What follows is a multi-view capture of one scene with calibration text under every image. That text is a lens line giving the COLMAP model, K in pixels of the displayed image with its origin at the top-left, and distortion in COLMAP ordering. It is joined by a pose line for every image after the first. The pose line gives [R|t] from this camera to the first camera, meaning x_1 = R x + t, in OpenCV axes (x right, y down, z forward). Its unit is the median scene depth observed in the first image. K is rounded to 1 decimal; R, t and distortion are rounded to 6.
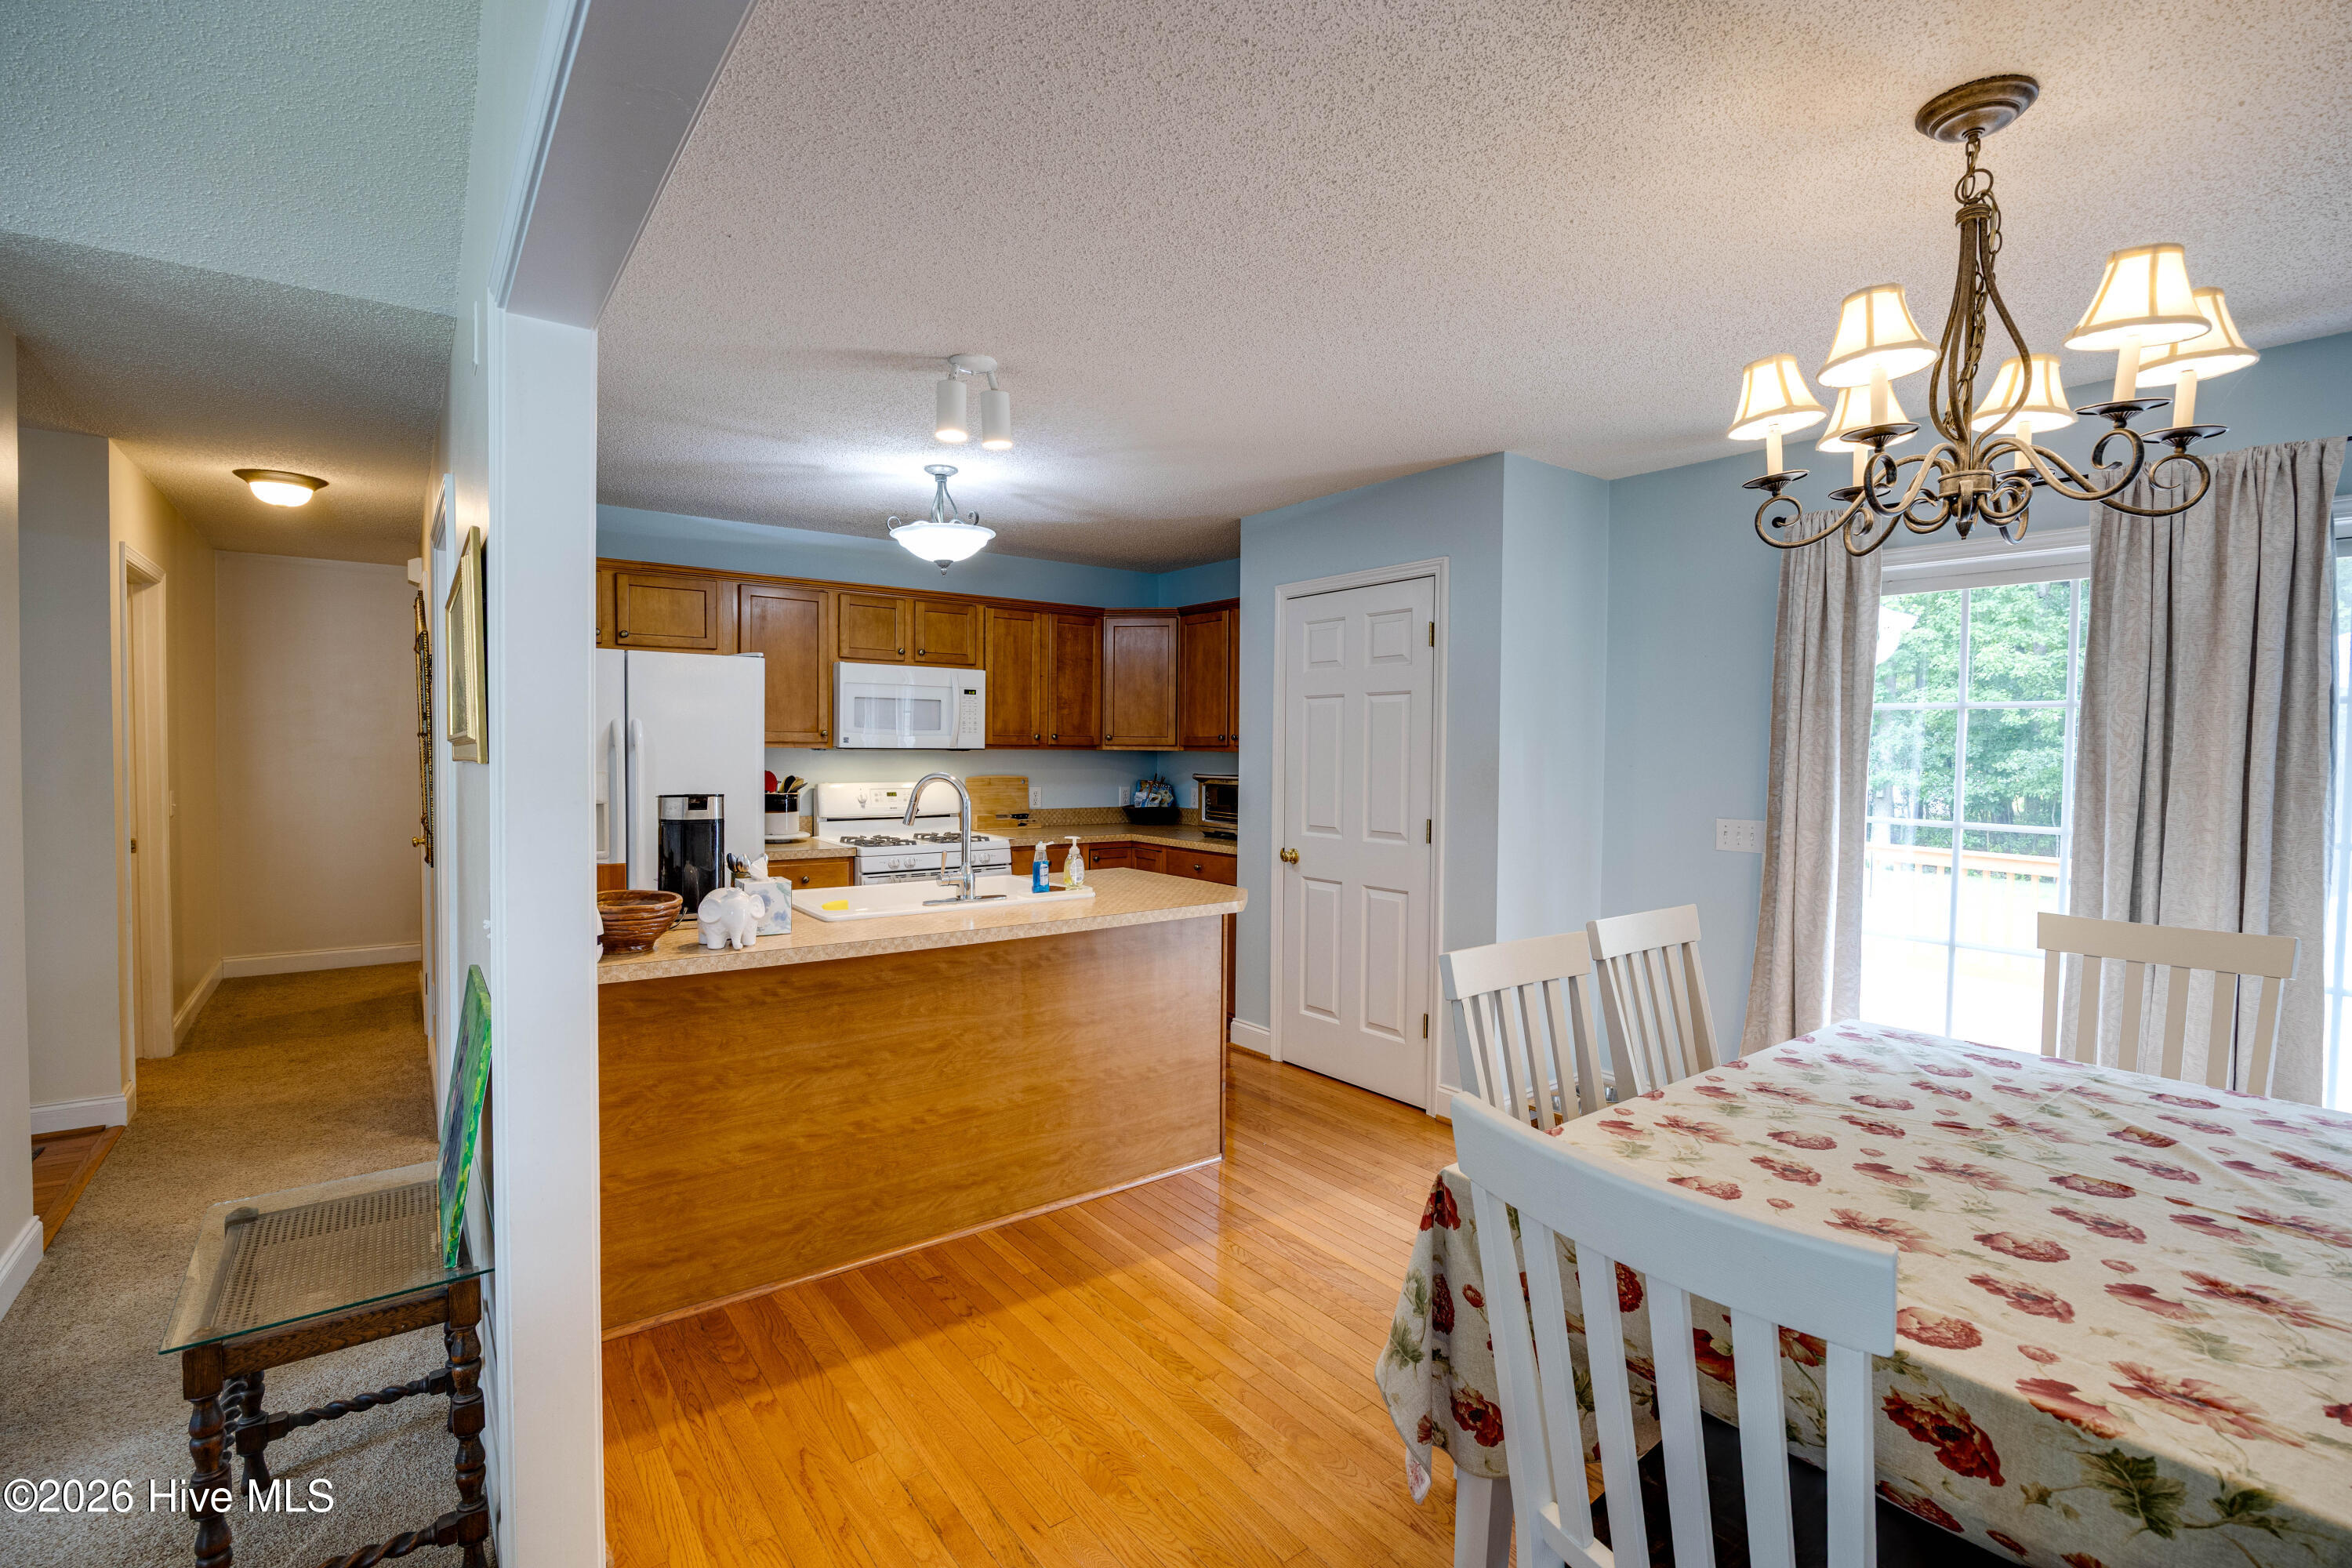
lens RADIAL K [[1056.7, 0, 1184.2], [0, 1056.7, 779.7], [0, 0, 1]] dist [-0.013920, 0.001807]
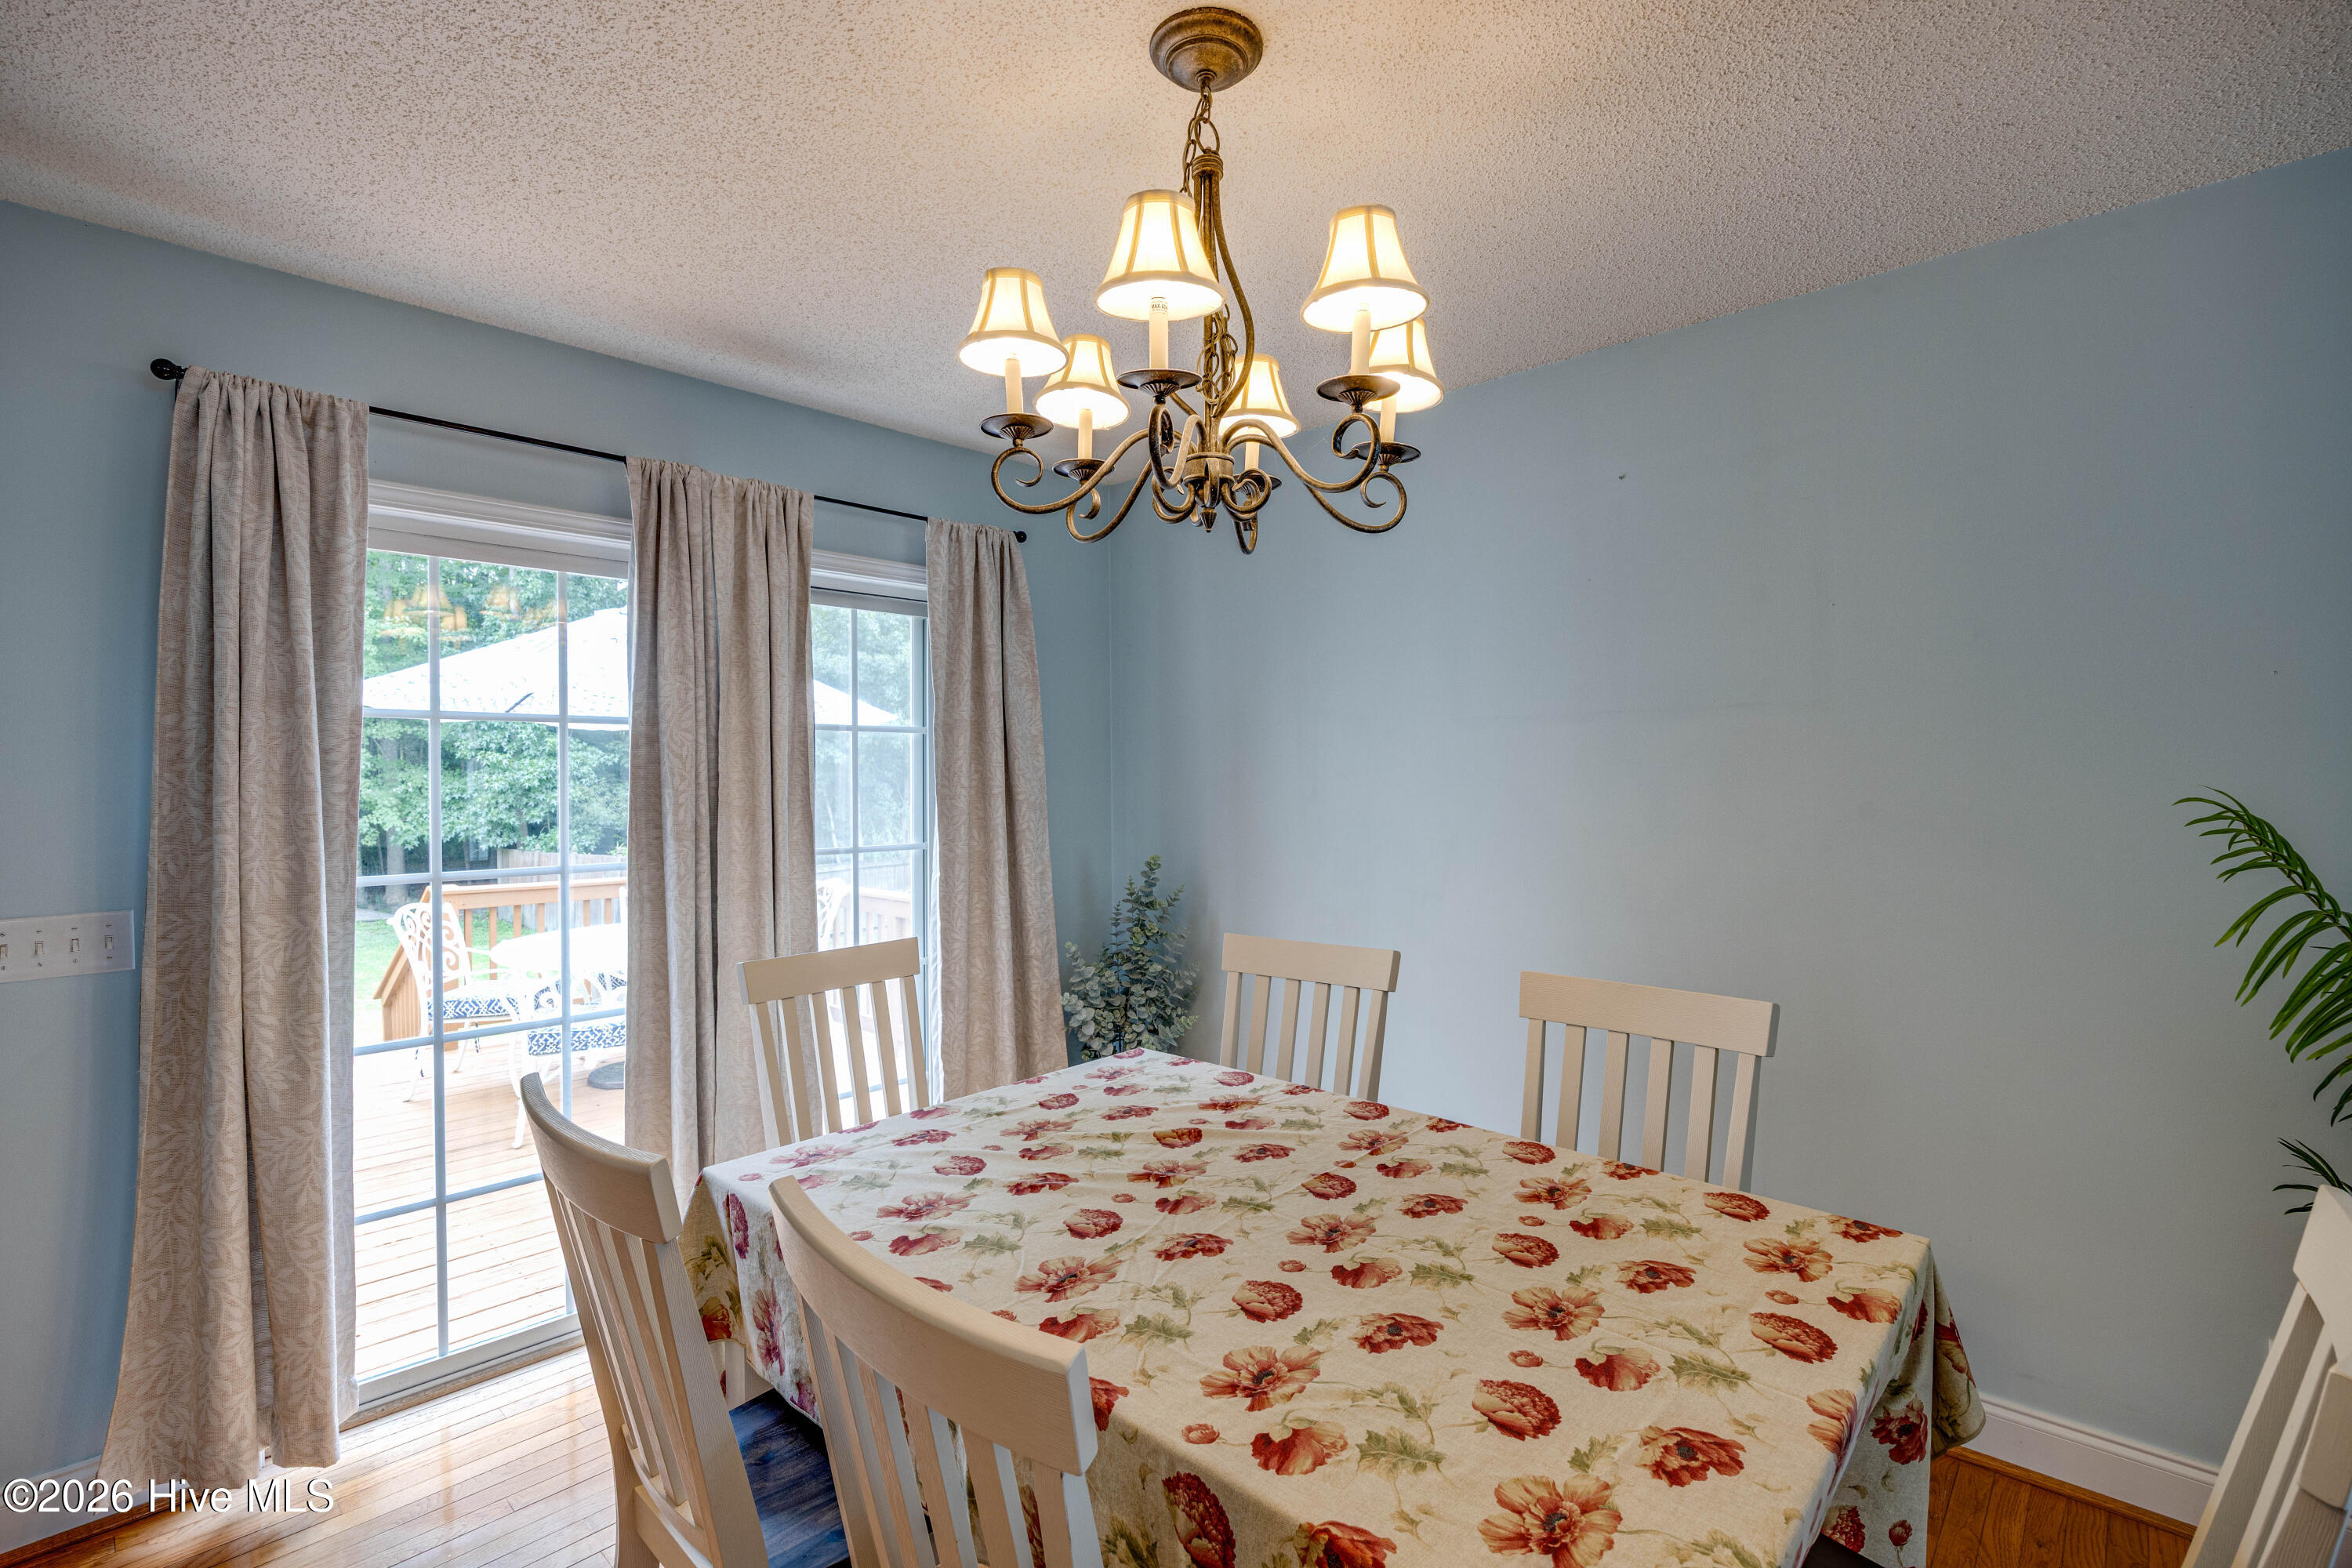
lens RADIAL K [[1056.7, 0, 1160.4], [0, 1056.7, 775.2], [0, 0, 1]] dist [-0.013920, 0.001807]
pose [[-0.157781, -0.011200, 0.987411, -0.080074], [0.038691, 0.999098, 0.017515, -0.026580], [-0.986716, 0.040968, -0.157206, 0.755932]]
